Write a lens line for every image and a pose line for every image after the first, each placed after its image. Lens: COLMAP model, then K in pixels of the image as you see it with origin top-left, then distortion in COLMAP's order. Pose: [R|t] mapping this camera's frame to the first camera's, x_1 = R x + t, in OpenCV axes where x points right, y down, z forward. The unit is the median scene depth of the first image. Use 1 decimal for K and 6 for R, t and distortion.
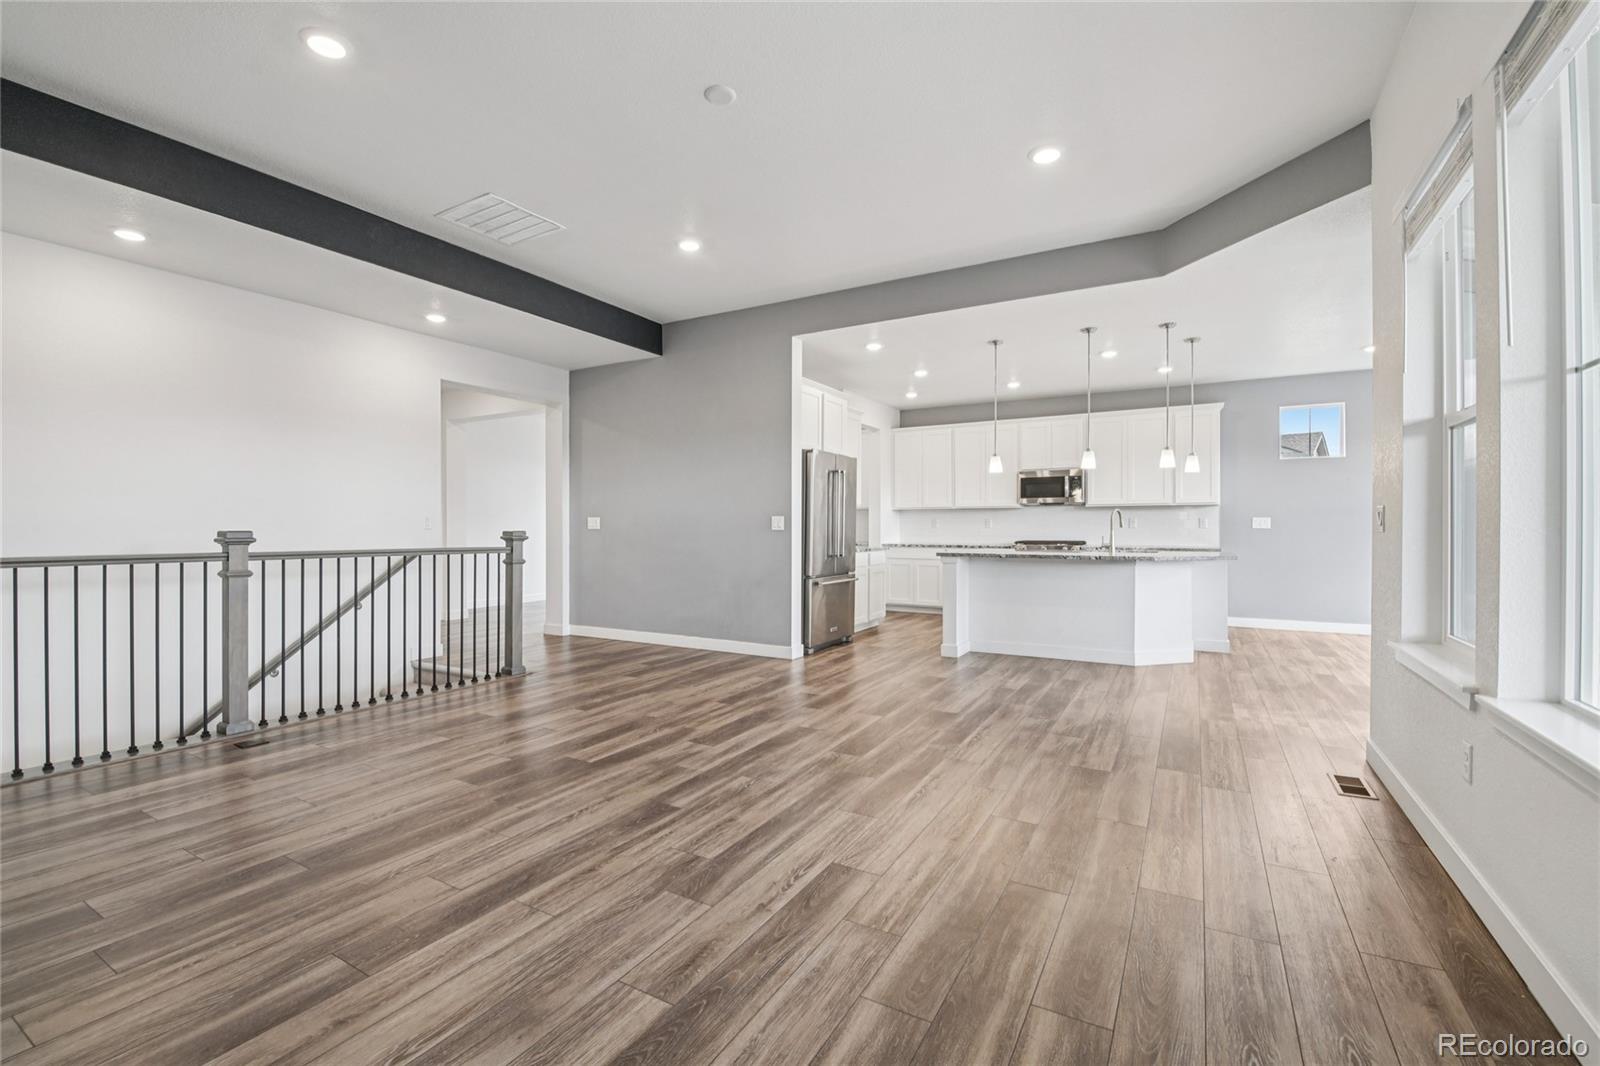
lens RADIAL K [[698.1, 0, 783.2], [0, 698.1, 529.1], [0, 0, 1]] dist [-0.013474, -0.003955]
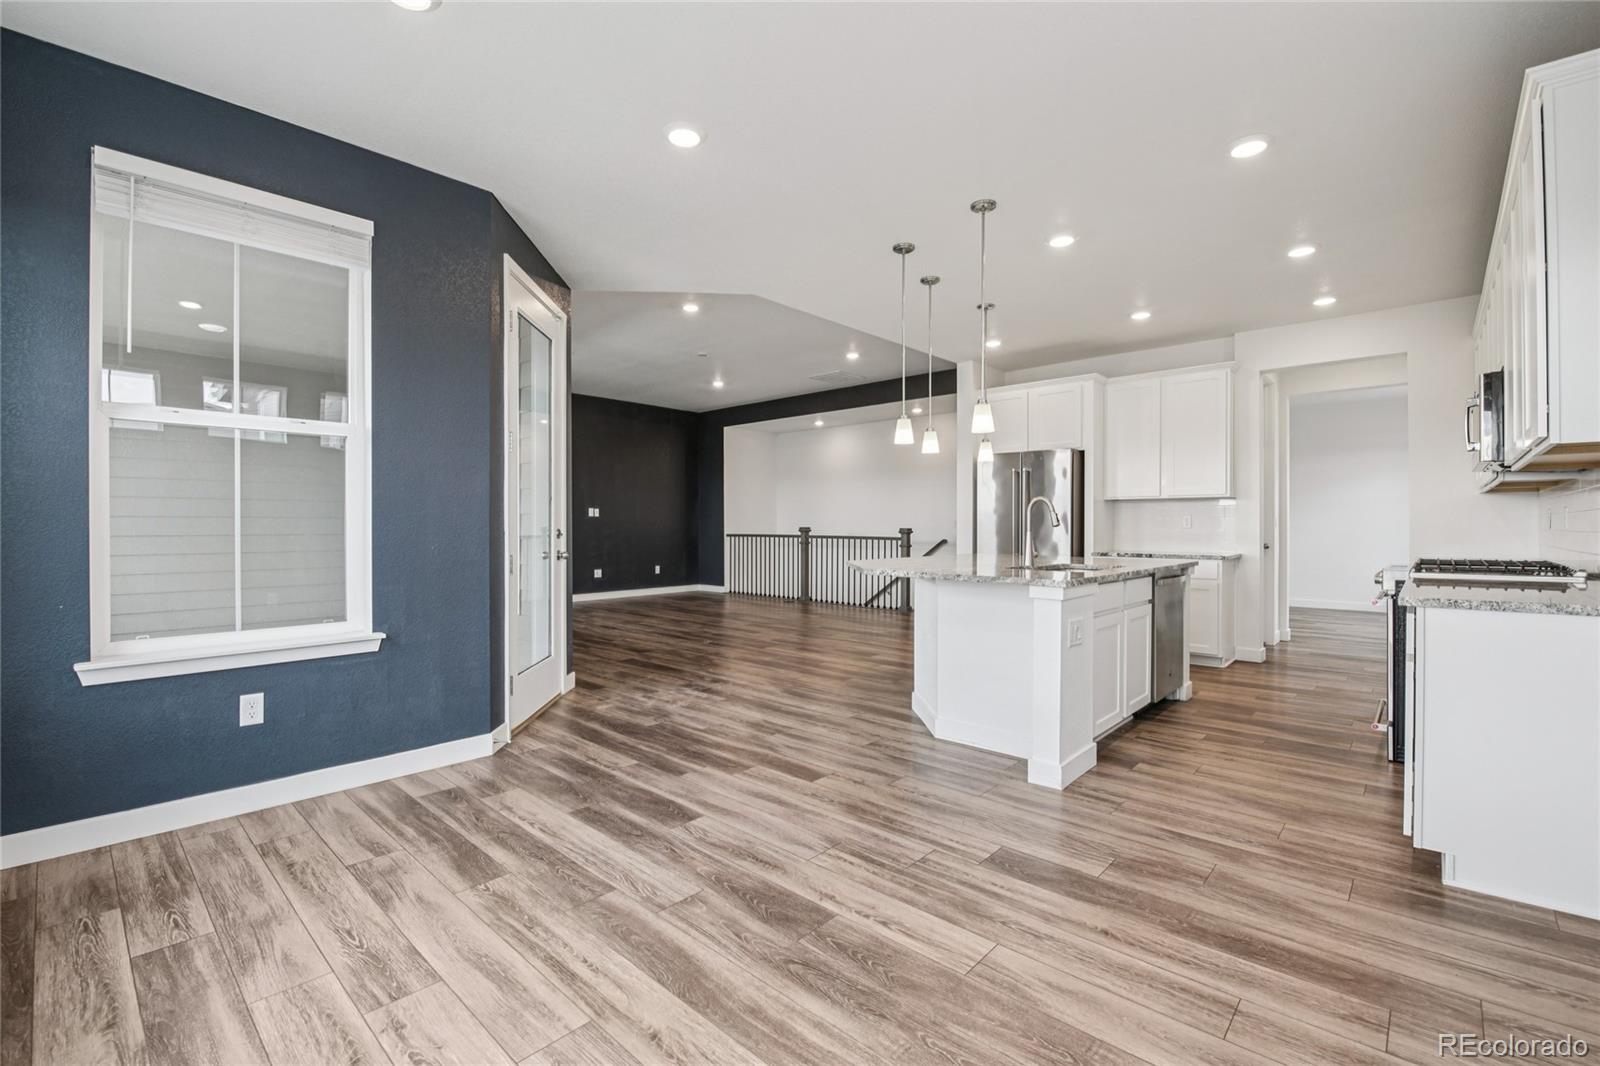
lens RADIAL K [[698.1, 0, 796.4], [0, 698.1, 524.9], [0, 0, 1]] dist [-0.013474, -0.003955]
pose [[-0.210128, 0.000166, -0.977674, 1.216965], [-0.001520, 0.999999, 0.000497, -0.004809], [0.977673, 0.001591, -0.210128, 0.986355]]
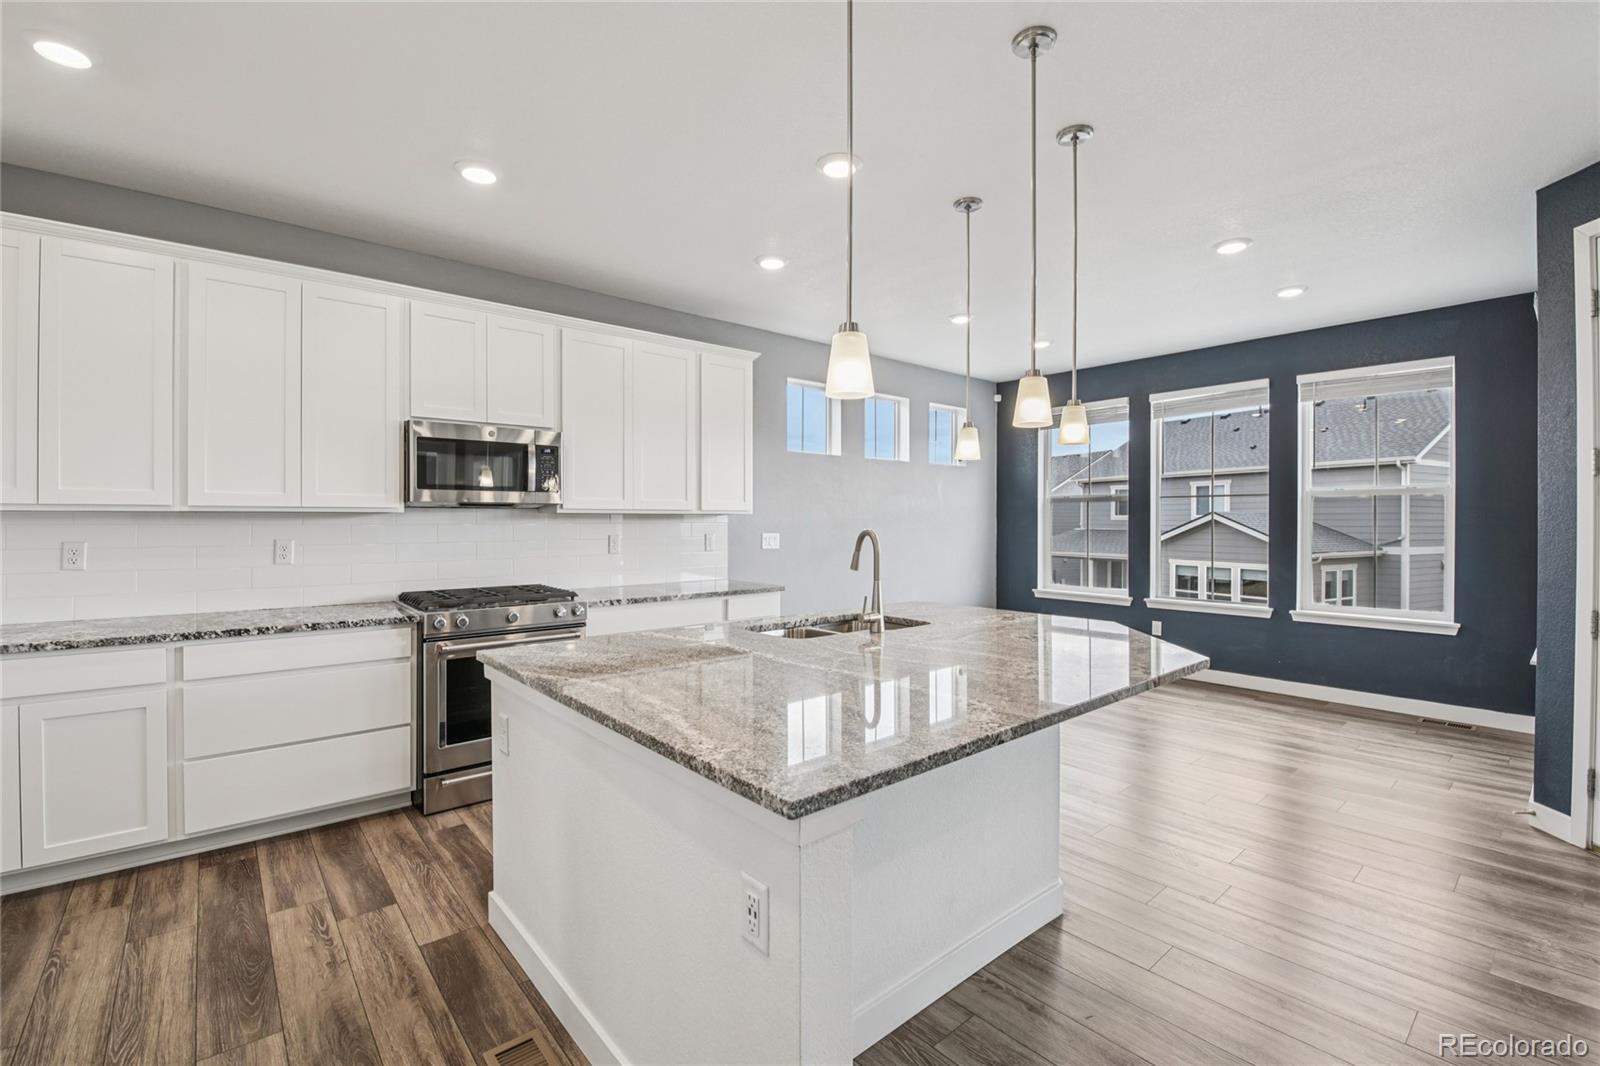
lens RADIAL K [[698.1, 0, 794.3], [0, 698.1, 527.4], [0, 0, 1]] dist [-0.013474, -0.003955]
pose [[0.321580, -0.007671, 0.946851, 0.054173], [0.001842, 0.999970, 0.007476, -0.036071], [-0.946881, -0.000660, 0.321584, 0.969133]]
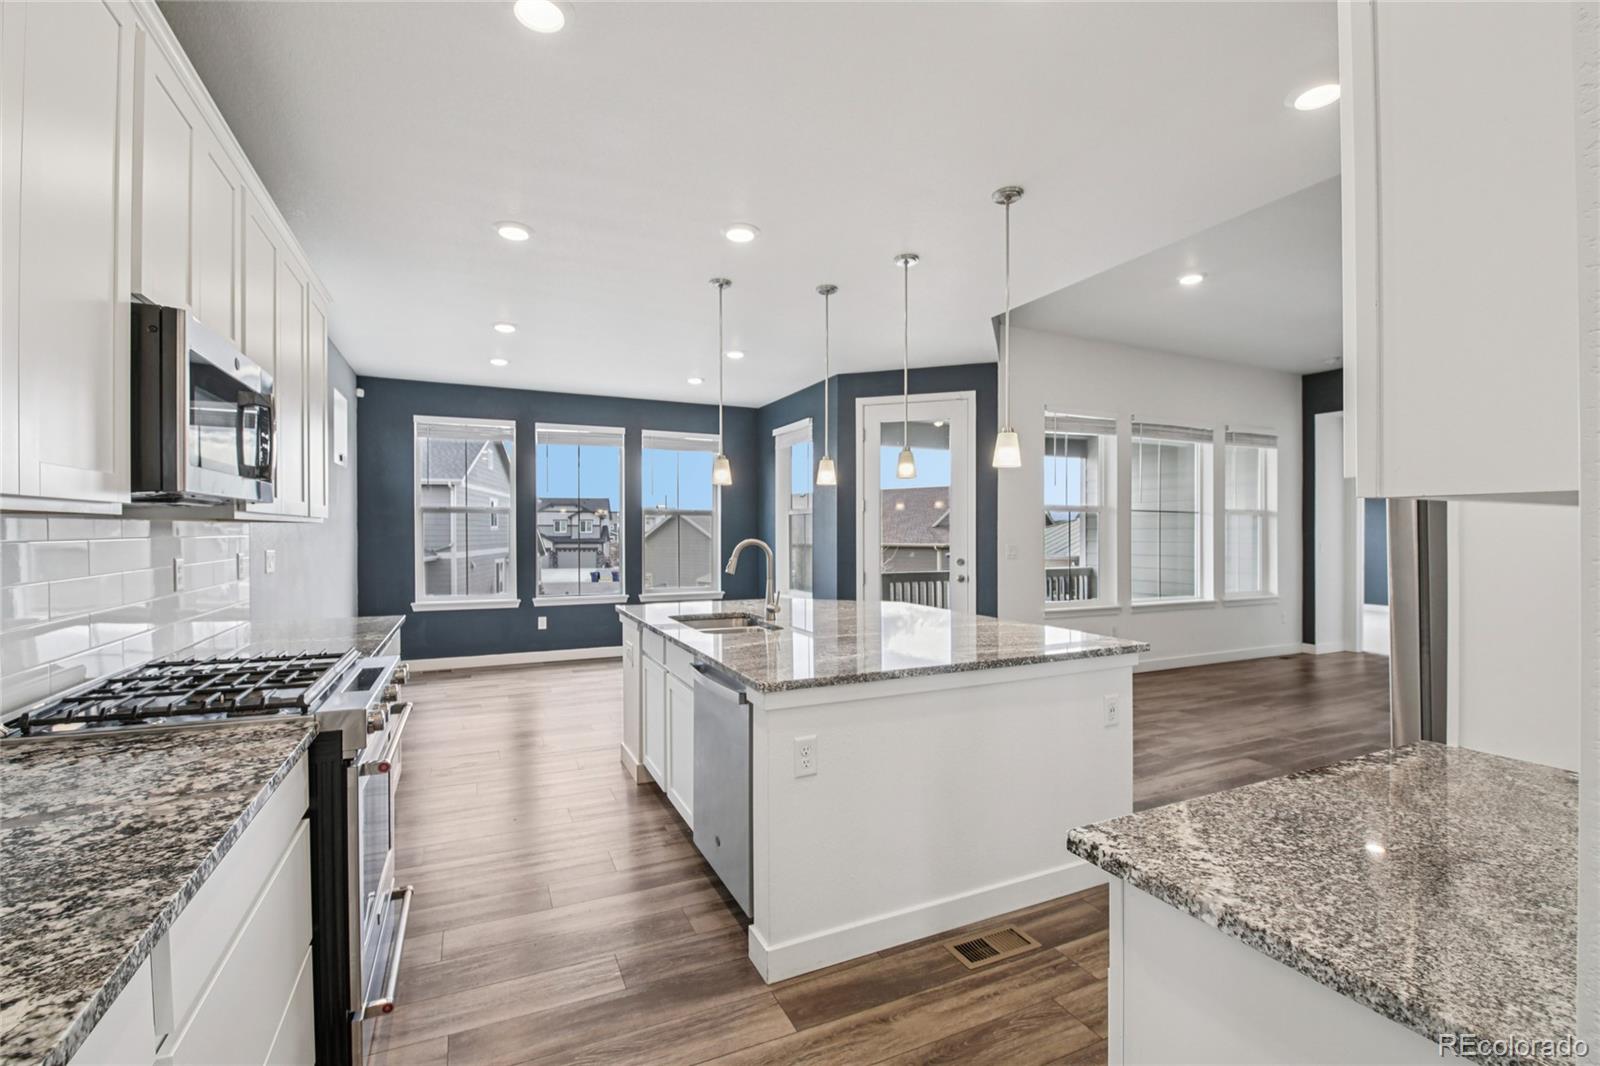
lens RADIAL K [[698.1, 0, 794.7], [0, 698.1, 538.1], [0, 0, 1]] dist [-0.013474, -0.003955]
pose [[-0.831467, -0.006196, 0.555539, 0.164694], [-0.000978, 0.999953, 0.009690, -0.037872], [-0.555573, 0.007513, -0.831434, 1.540929]]
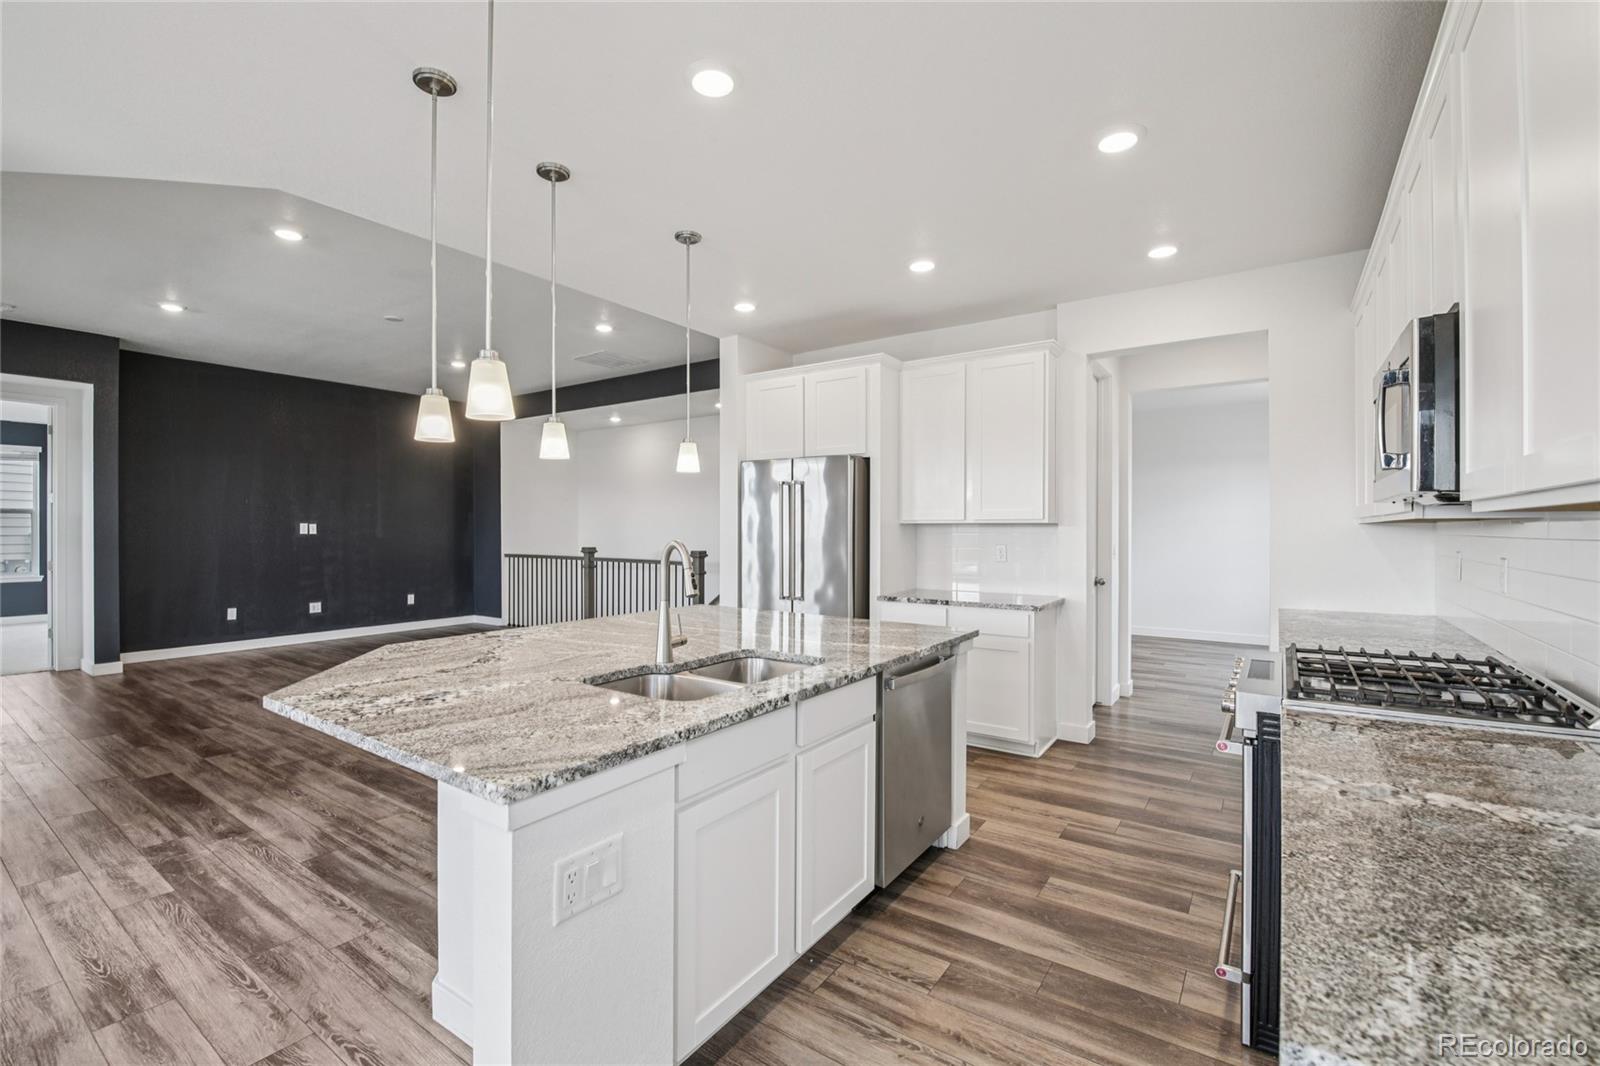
lens RADIAL K [[698.1, 0, 798.6], [0, 698.1, 531.2], [0, 0, 1]] dist [-0.013474, -0.003955]
pose [[-0.072740, 0.005494, -0.997336, 0.881806], [-0.001198, 0.999984, 0.005596, -0.039340], [0.997350, 0.001602, -0.072733, 1.167421]]
